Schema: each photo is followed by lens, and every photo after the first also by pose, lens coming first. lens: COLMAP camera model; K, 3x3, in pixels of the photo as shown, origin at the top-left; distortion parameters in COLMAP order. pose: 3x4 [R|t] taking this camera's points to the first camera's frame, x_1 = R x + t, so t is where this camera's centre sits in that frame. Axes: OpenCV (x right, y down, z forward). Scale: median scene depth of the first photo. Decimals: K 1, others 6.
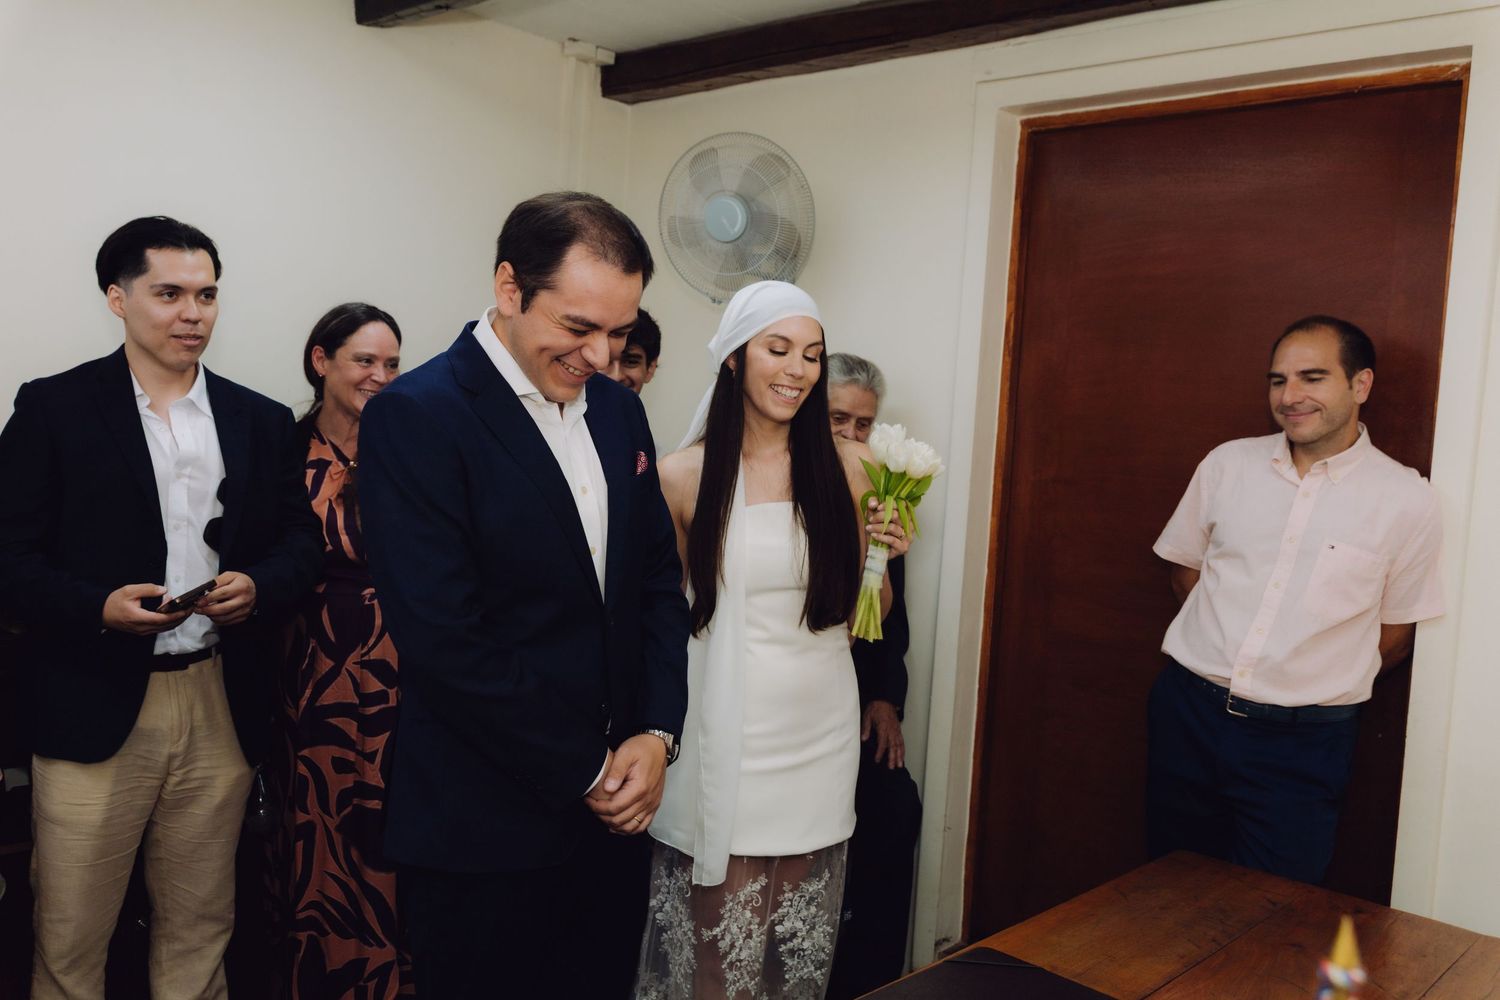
lens RADIAL K [[1337.9, 0, 775.4], [0, 1337.9, 499.1], [0, 0, 1]] dist [-0.017572, 0.031969]
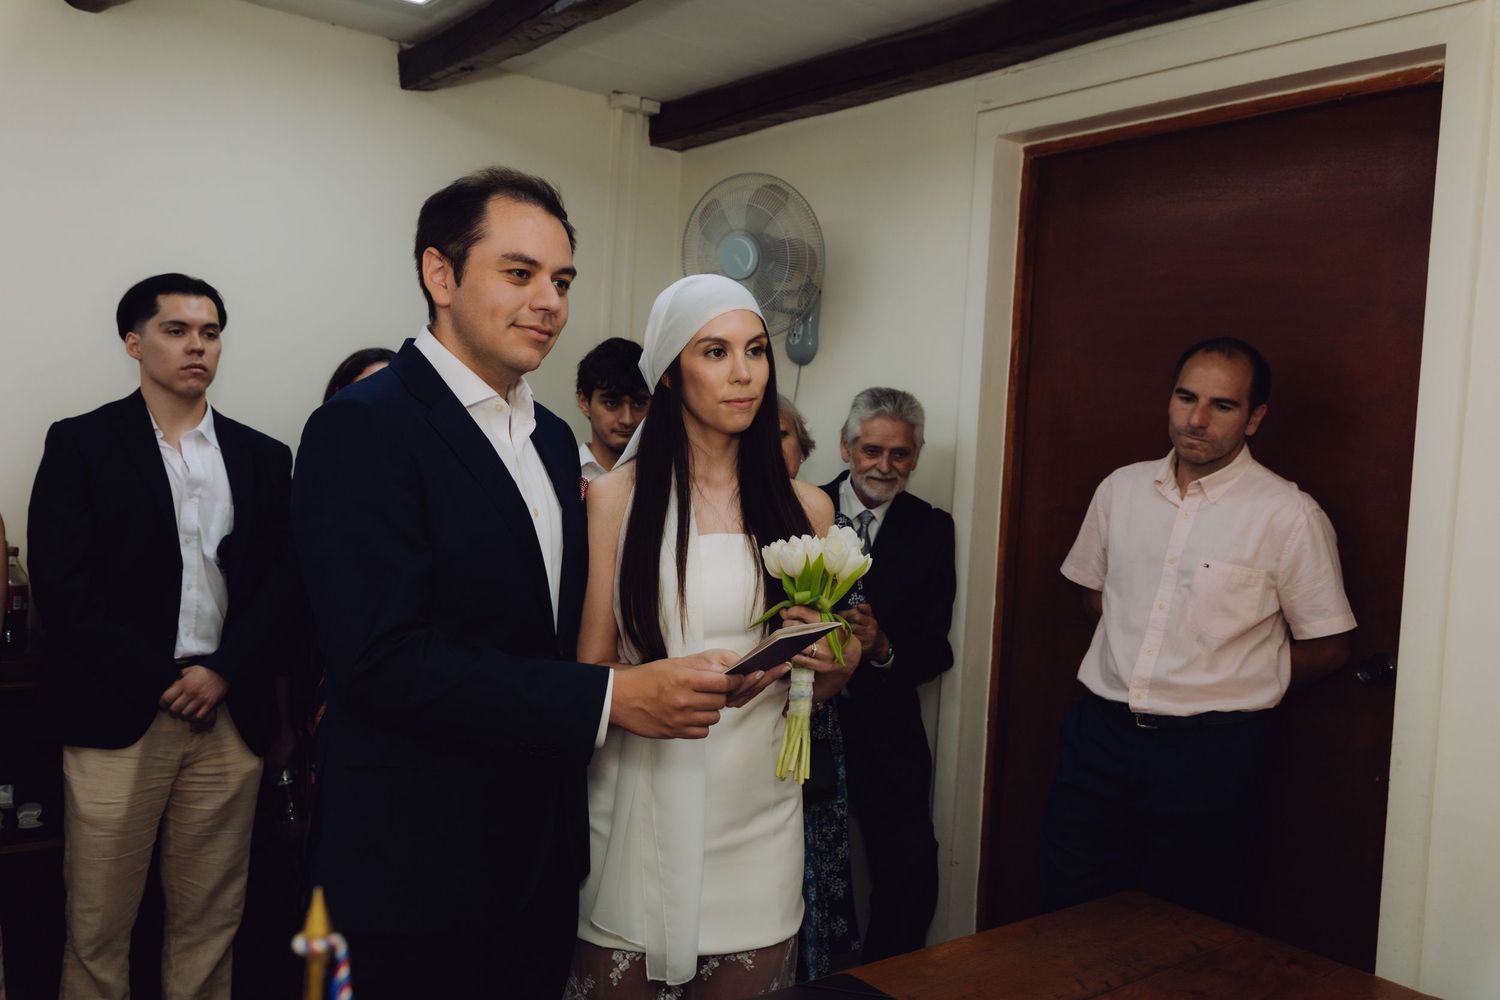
lens RADIAL K [[1341.8, 0, 756.2], [0, 1341.8, 511.3], [0, 0, 1]] dist [-0.010229, 0.016791]
pose [[0.983110, 0.000780, -0.183011, 0.171195], [-0.005567, 0.999656, -0.025647, 0.013577], [0.182928, 0.026233, 0.982776, -0.009149]]
